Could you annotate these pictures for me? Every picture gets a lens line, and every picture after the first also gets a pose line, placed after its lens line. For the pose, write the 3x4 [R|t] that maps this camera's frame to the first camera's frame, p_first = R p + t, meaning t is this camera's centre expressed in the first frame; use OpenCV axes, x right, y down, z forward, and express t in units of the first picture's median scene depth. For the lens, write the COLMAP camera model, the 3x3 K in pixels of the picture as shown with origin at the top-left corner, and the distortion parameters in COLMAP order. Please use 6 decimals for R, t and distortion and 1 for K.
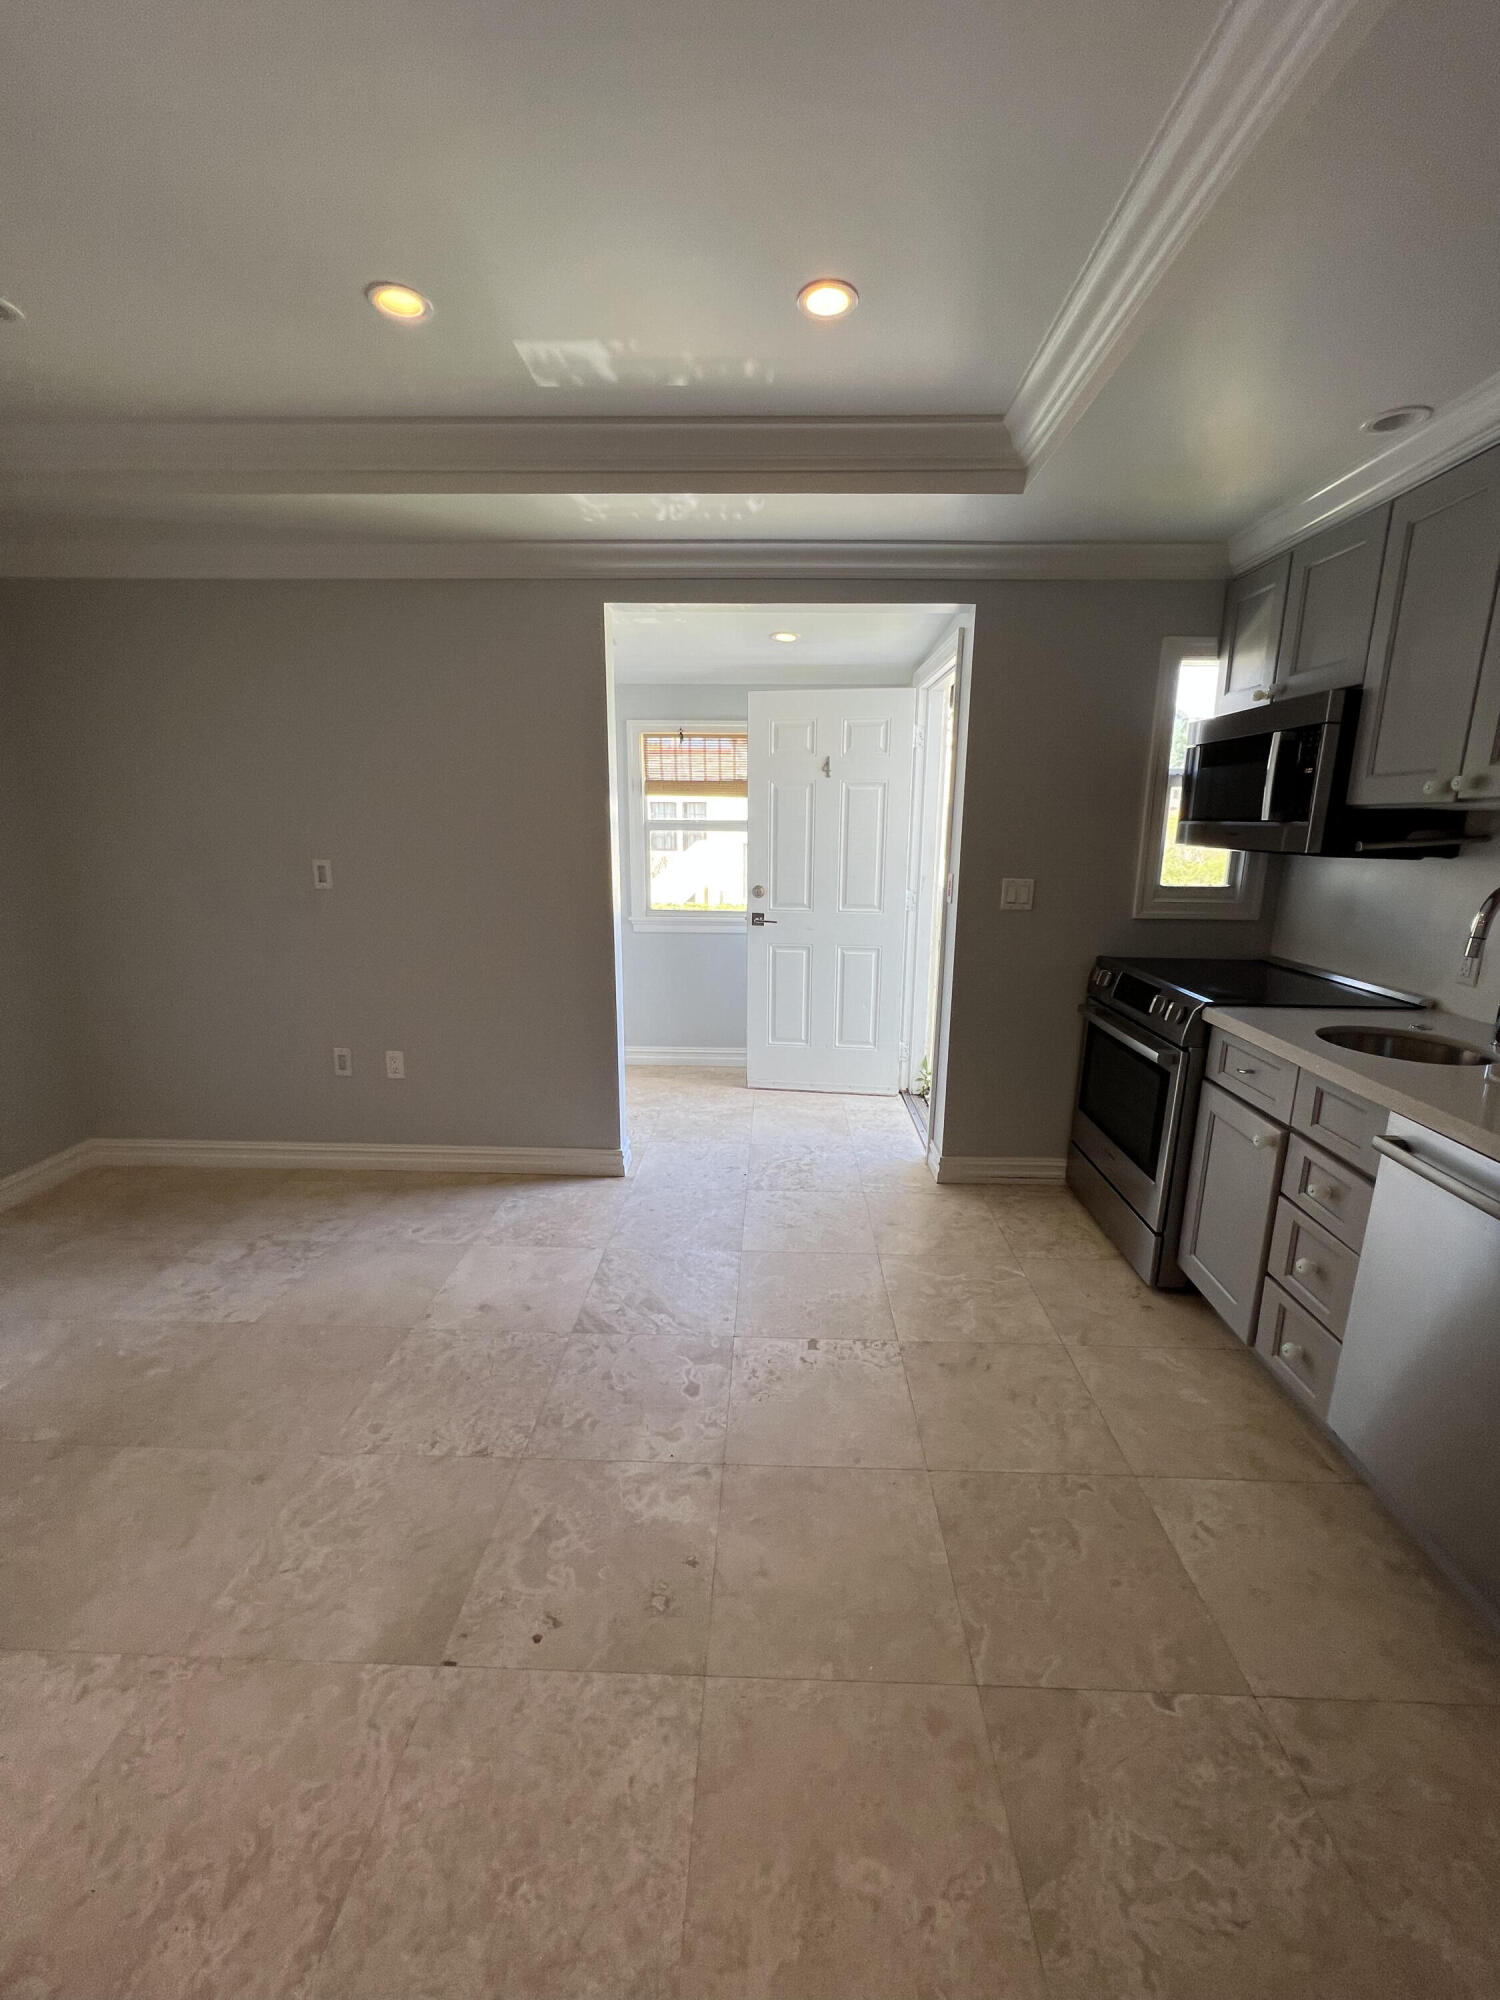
lens RADIAL K [[803.8, 0, 754.9], [0, 803.8, 995.9], [0, 0, 1]] dist [-0.001727, 0.000346]
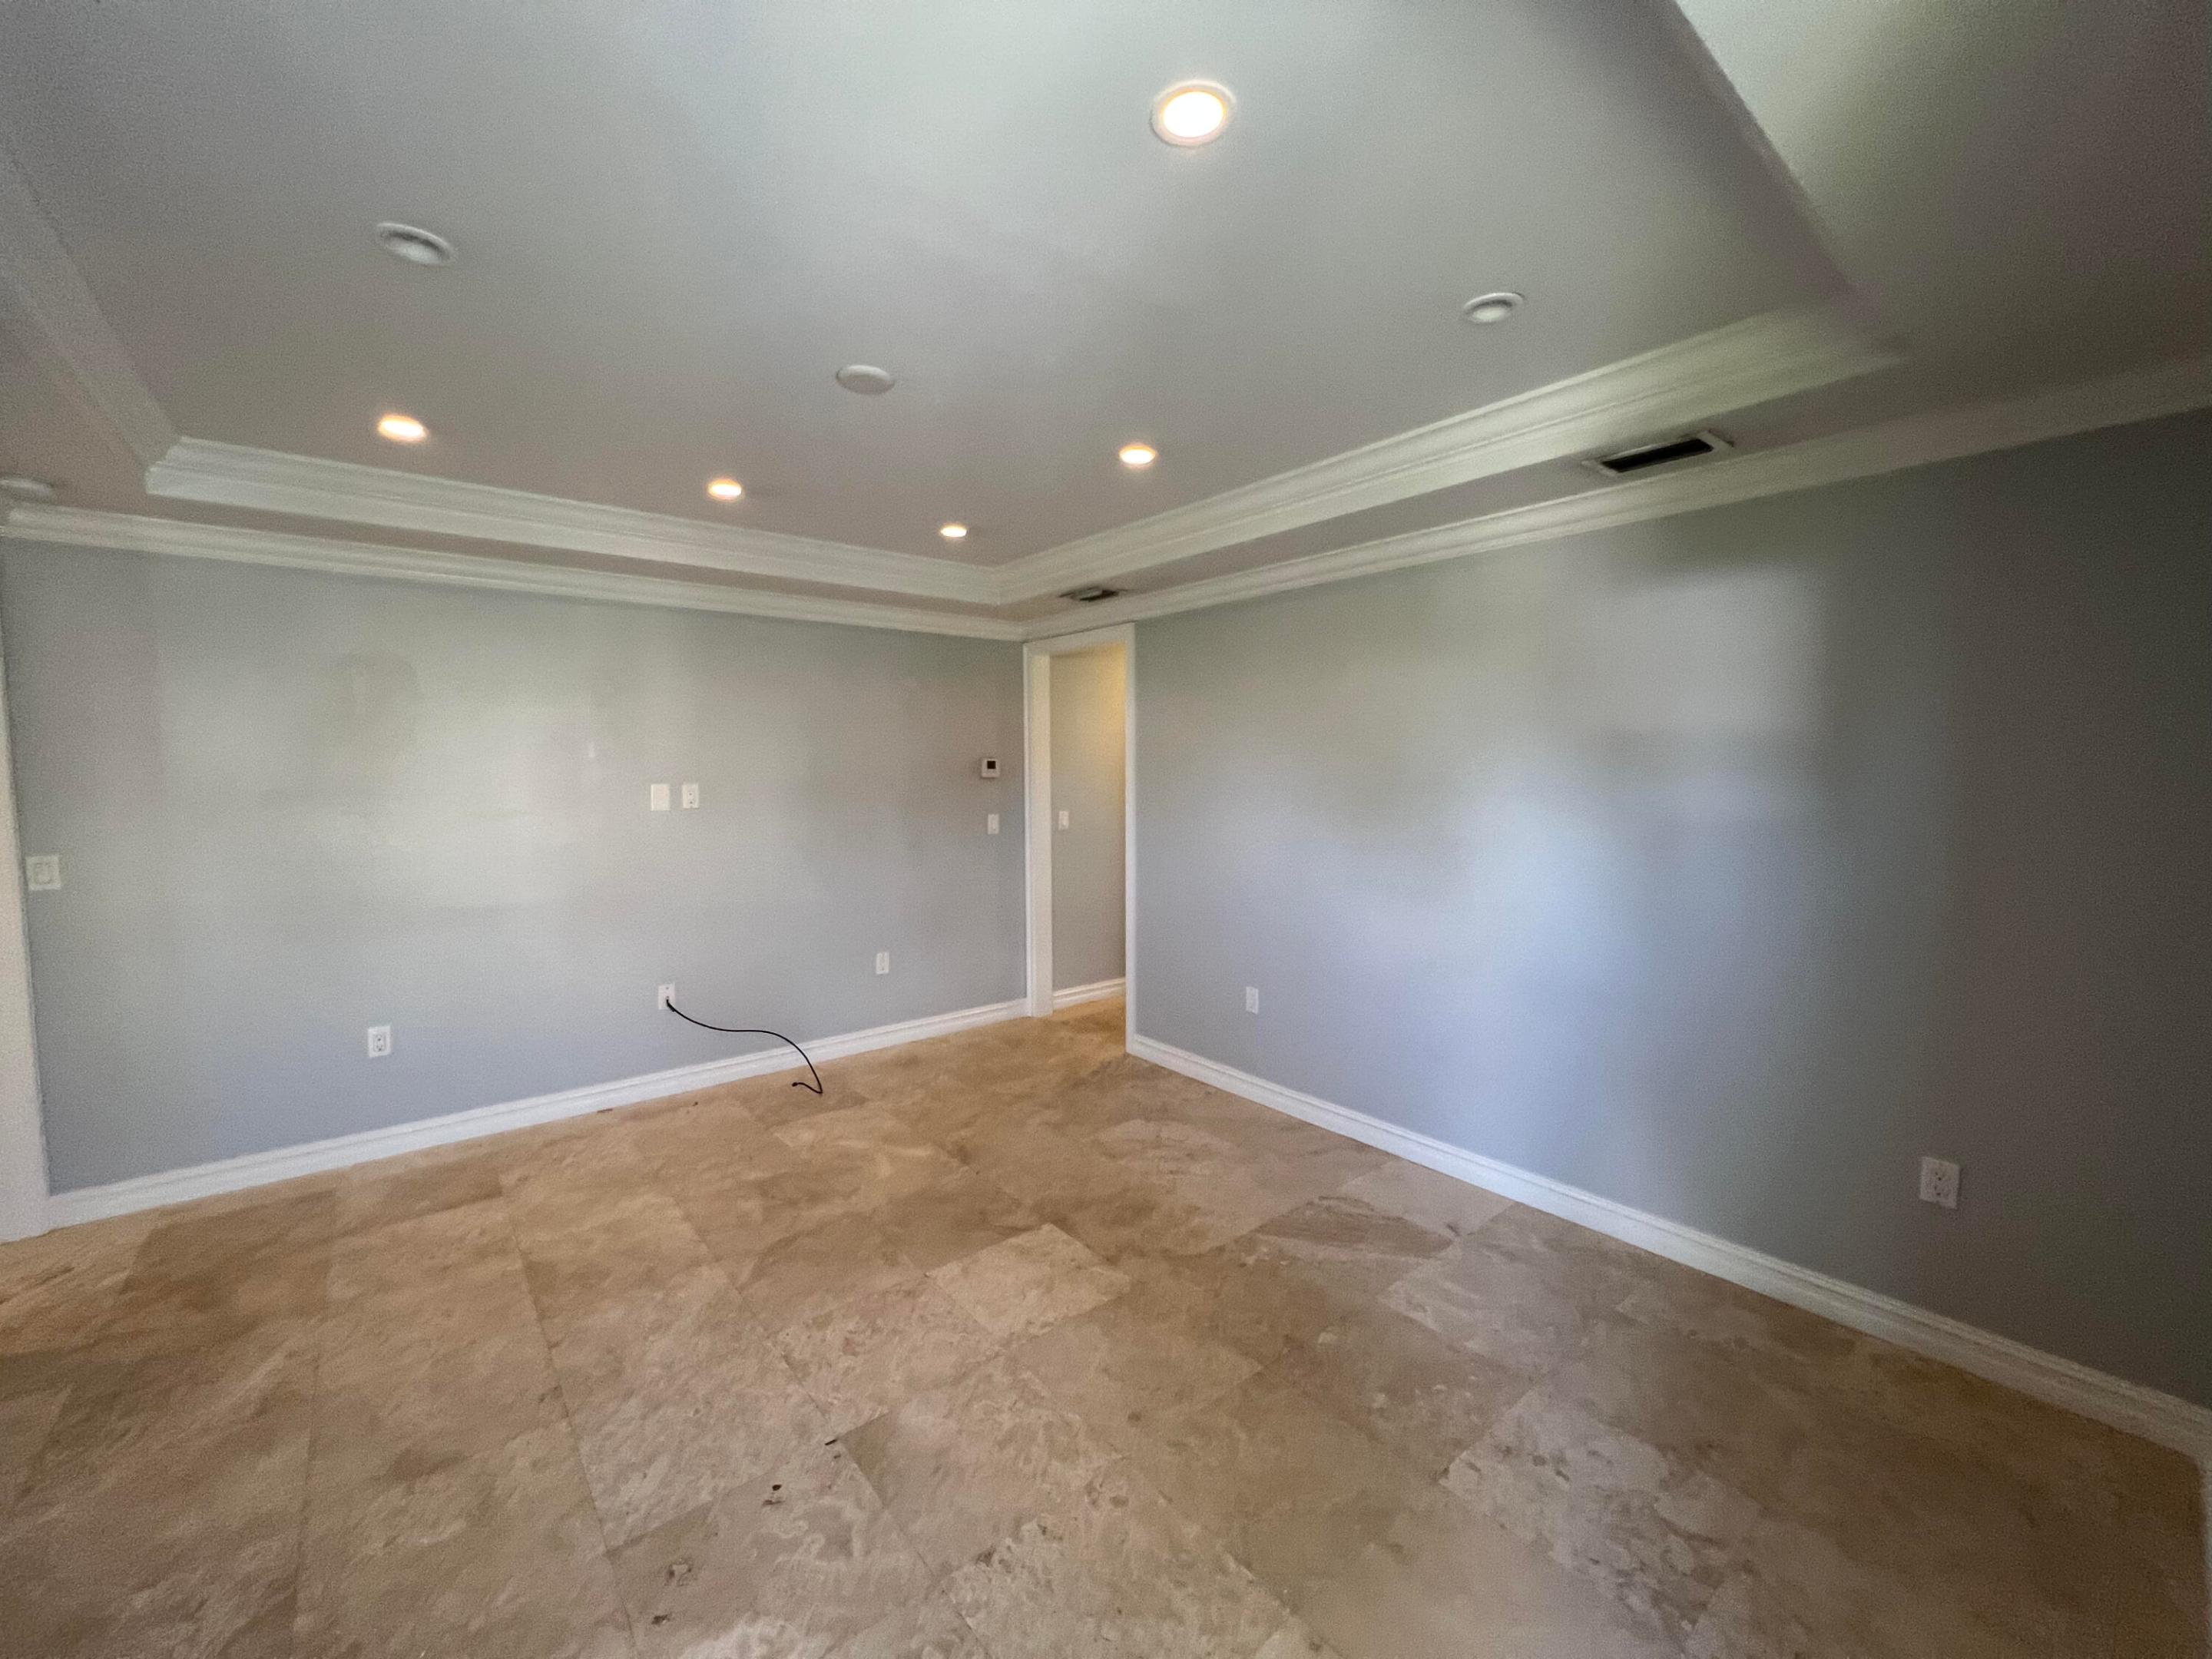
lens RADIAL K [[886.2, 0, 1104.4], [0, 886.2, 823.5], [0, 0, 1]] dist [-0.001849, 0.000171]
pose [[-0.755774, 0.035543, -0.653867, 0.129254], [-0.143511, 0.965261, 0.218346, -0.354114], [0.638914, 0.258857, -0.724419, 1.429783]]
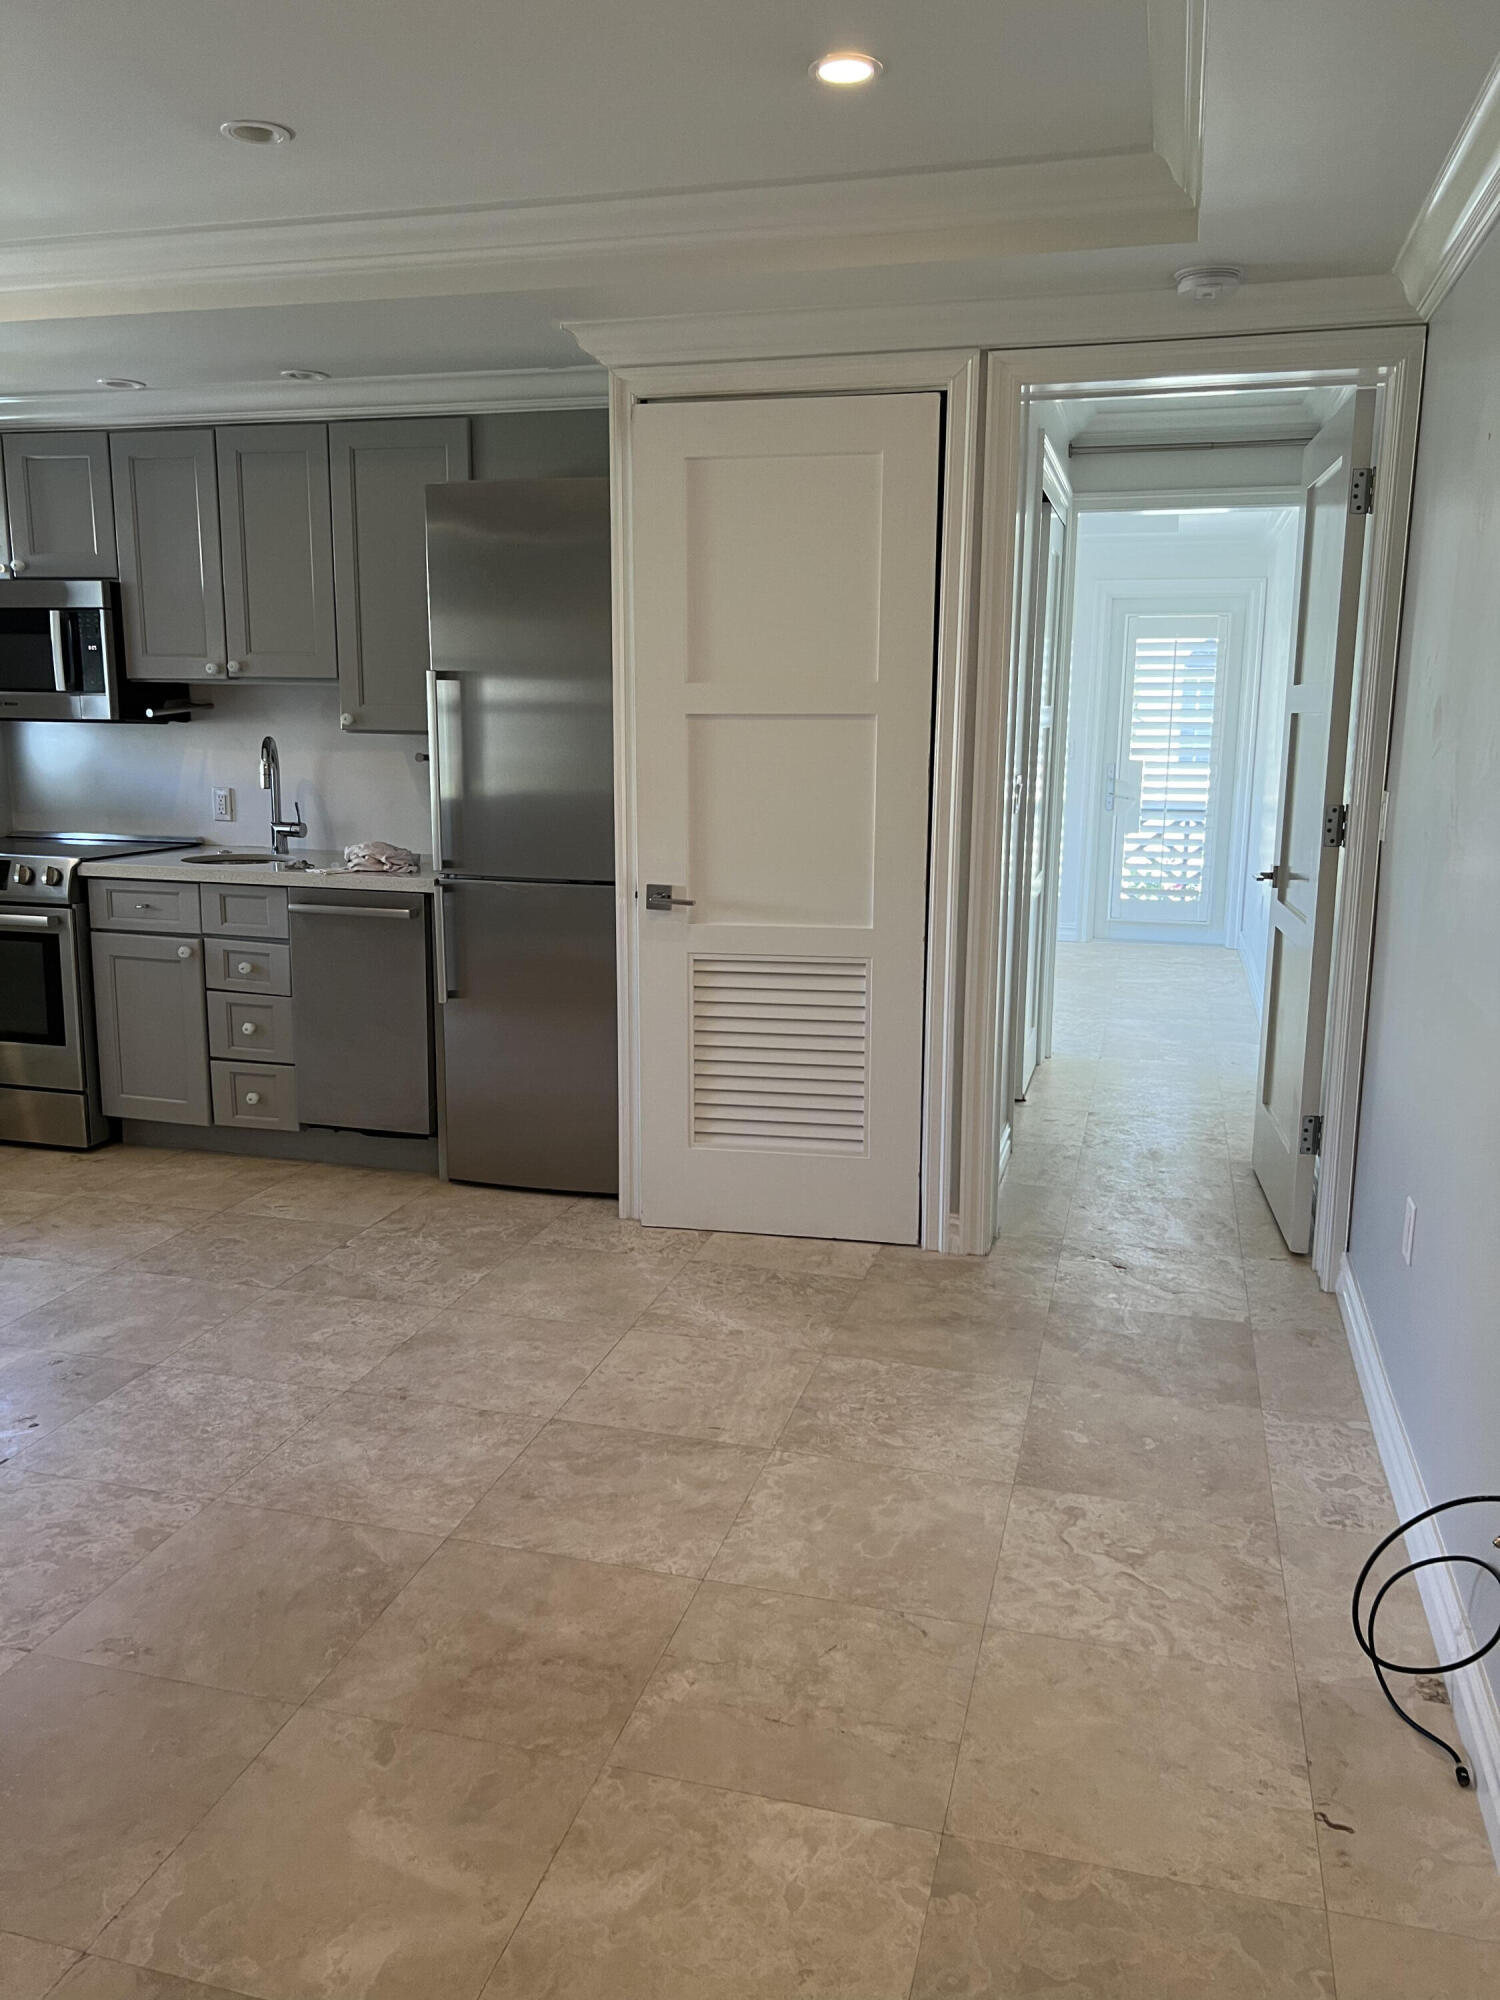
lens RADIAL K [[1510.8, 0, 748.3], [0, 1510.8, 997.8], [0, 0, 1]] dist [0.042193, -0.048455]
pose [[0.237584, -0.190212, 0.952561, -1.384254], [0.200850, 0.969068, 0.143413, 0.087530], [-0.950375, 0.157249, 0.268439, -0.430782]]
